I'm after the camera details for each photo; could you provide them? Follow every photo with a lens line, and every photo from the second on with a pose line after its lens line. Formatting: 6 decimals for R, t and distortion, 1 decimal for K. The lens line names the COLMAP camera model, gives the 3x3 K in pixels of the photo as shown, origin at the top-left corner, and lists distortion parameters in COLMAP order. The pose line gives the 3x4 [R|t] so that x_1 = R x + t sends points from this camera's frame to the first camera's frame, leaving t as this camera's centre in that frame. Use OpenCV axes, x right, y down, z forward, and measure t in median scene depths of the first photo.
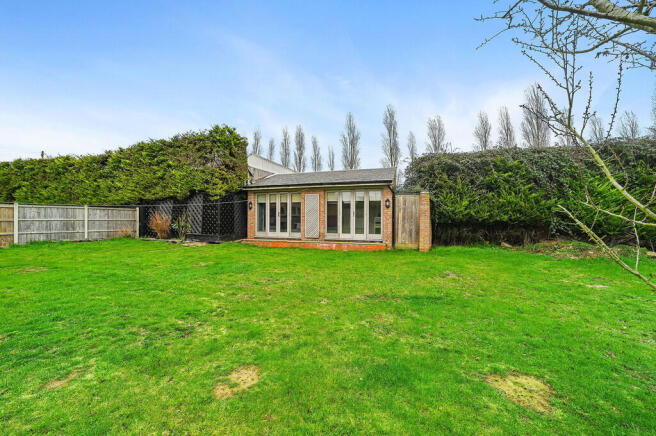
lens RADIAL K [[257.8, 0, 328.0], [0, 257.8, 218.0], [0, 0, 1]] dist [-0.015453, 0.000038]
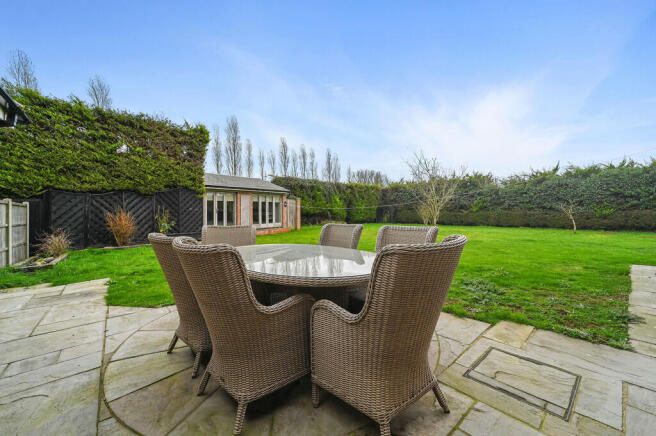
lens RADIAL K [[257.8, 0, 328.0], [0, 257.8, 218.0], [0, 0, 1]] dist [-0.015453, 0.000038]
pose [[0.303354, -0.035985, 0.952198, -1.221133], [0.023016, 0.999272, 0.030431, -0.007199], [-0.952600, 0.012684, 0.303961, 0.219593]]
